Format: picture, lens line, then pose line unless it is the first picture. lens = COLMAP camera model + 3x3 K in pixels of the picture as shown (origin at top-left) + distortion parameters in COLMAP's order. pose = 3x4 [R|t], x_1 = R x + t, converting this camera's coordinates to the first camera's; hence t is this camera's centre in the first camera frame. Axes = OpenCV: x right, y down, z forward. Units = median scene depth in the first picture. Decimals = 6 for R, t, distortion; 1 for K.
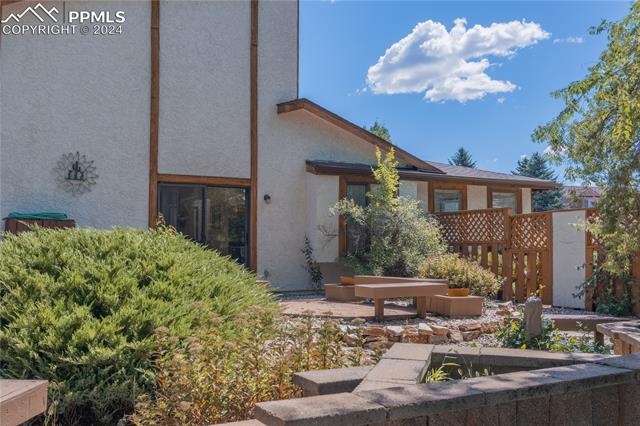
lens RADIAL K [[643.8, 0, 317.9], [0, 643.8, 213.4], [0, 0, 1]] dist [-0.002217, 0.000000]
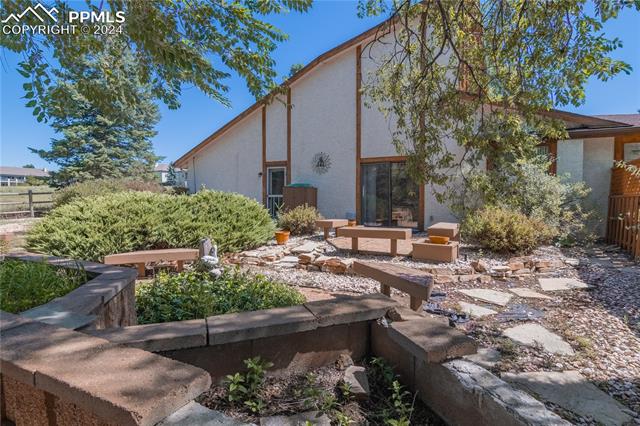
lens RADIAL K [[342.9, 0, 319.5], [0, 342.9, 215.2], [0, 0, 1]] dist [-0.008236, 0.002014]
pose [[0.538323, 0.039227, -0.841825, 0.469847], [0.043717, 0.996271, 0.074380, 0.018154], [0.841604, -0.076842, 0.534601, 0.375531]]
